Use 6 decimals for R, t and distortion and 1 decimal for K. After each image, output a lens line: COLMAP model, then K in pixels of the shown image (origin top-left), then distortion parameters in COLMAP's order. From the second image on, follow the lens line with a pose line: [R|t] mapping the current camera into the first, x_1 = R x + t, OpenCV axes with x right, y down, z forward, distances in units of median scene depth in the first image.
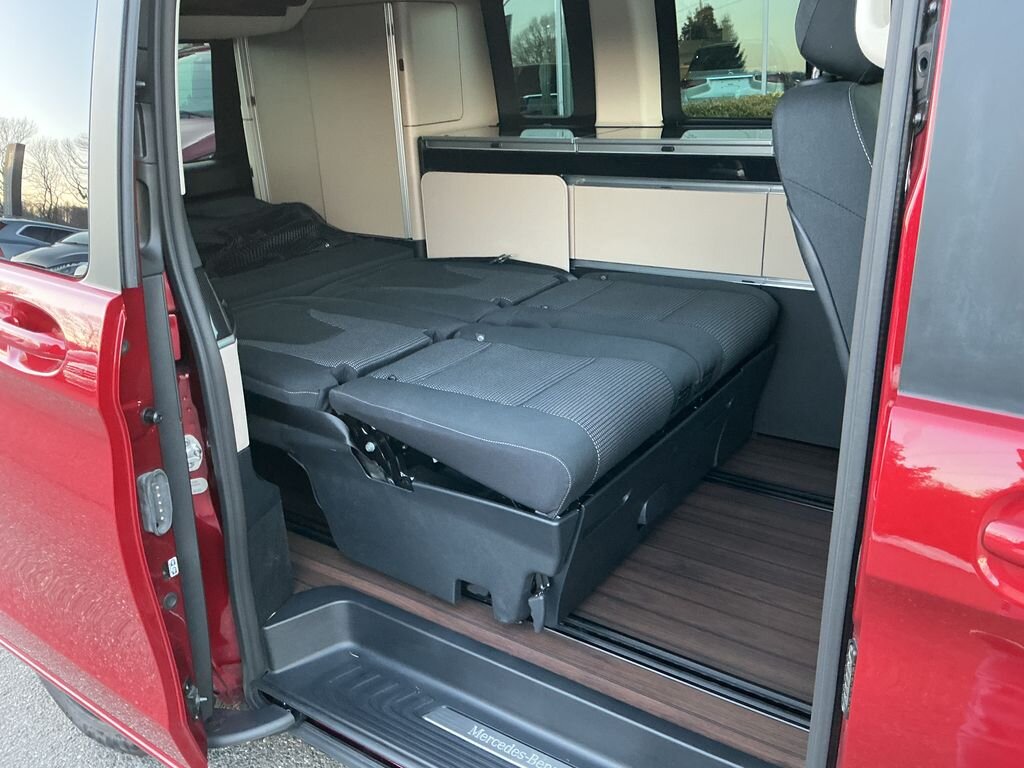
lens RADIAL K [[843.6, 0, 512.0], [0, 843.6, 384.0], [0, 0, 1]] dist [0.086295, -0.194002]
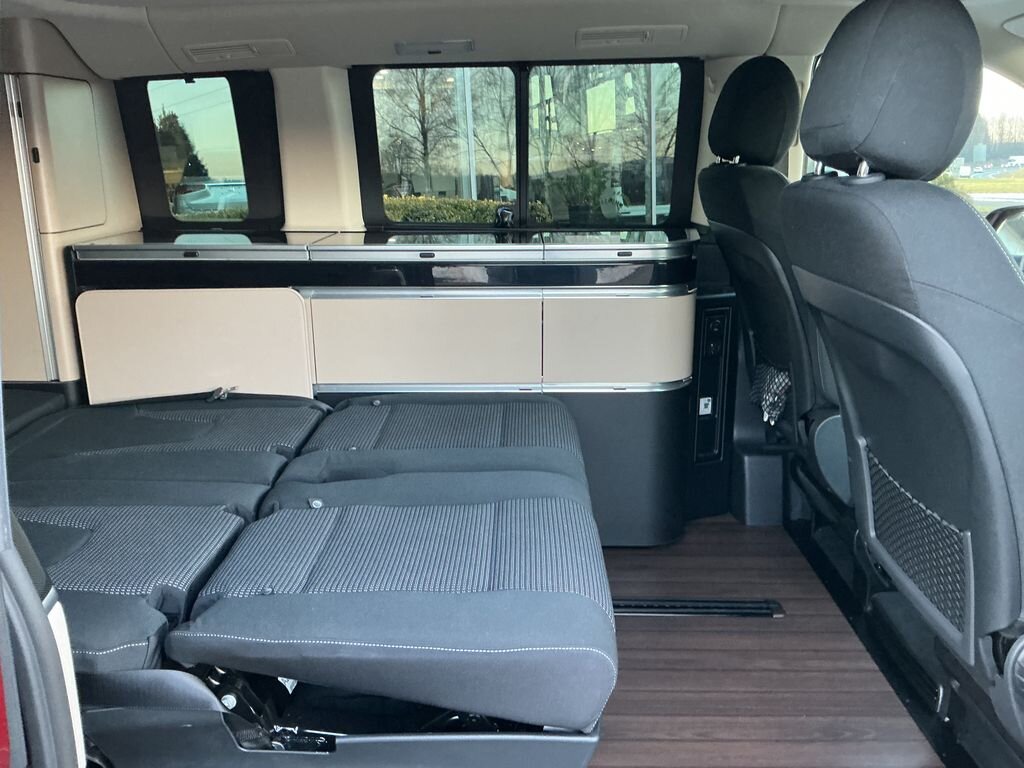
lens RADIAL K [[843.6, 0, 512.0], [0, 843.6, 384.0], [0, 0, 1]] dist [0.086295, -0.194002]
pose [[0.836852, -0.106963, 0.536878, -0.325263], [0.169313, 0.983212, -0.068028, -0.089749], [-0.520588, 0.147829, 0.840913, 0.302643]]
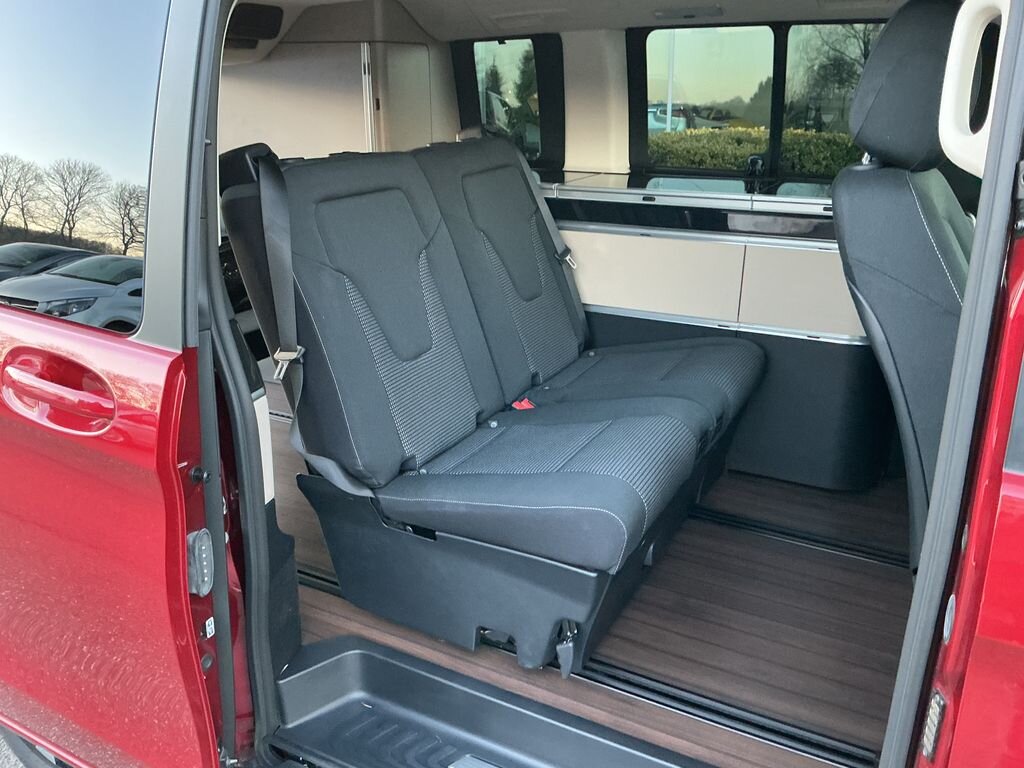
lens RADIAL K [[838.6, 0, 517.4], [0, 838.6, 384.0], [0, 0, 1]] dist [0.077632, -0.190856]
pose [[0.993107, 0.002575, 0.117182, -0.131701], [0.000124, 0.999735, -0.023024, -0.033576], [-0.117211, 0.022880, 0.992843, -0.006487]]
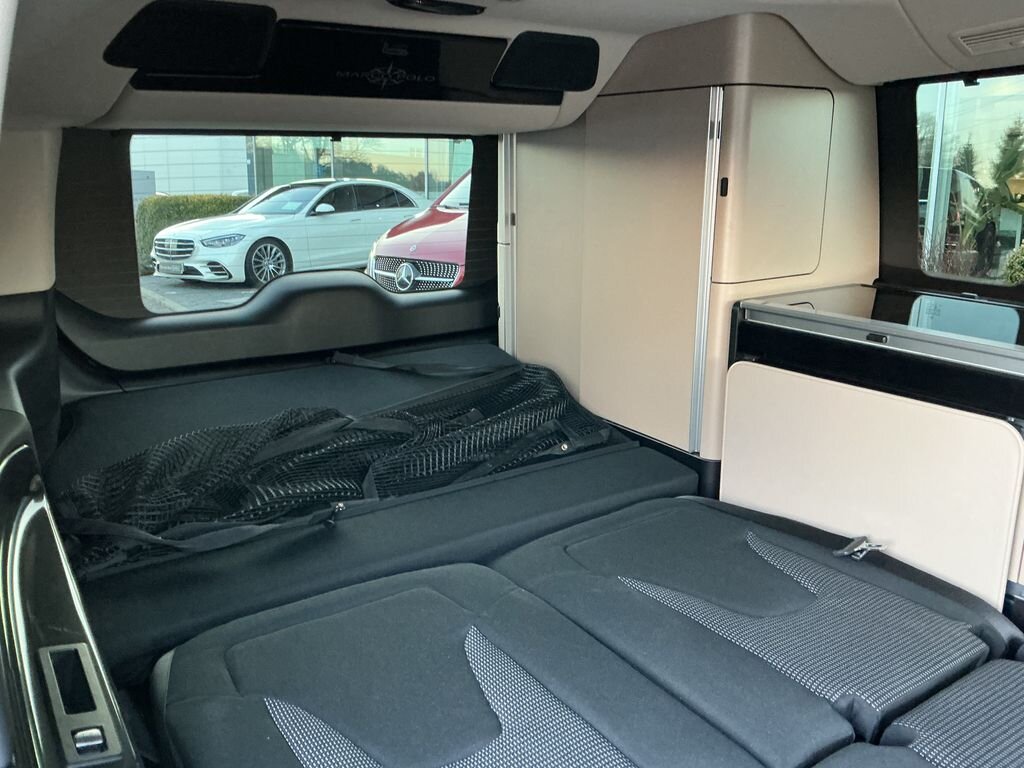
lens RADIAL K [[858.3, 0, 517.2], [0, 858.3, 371.7], [0, 0, 1]] dist [0.089586, -0.145884]
pose [[0.927144, 0.131830, -0.350749, -0.053238], [-0.172080, 0.981319, -0.086031, -0.269616], [0.332855, 0.140120, 0.932510, 0.637472]]
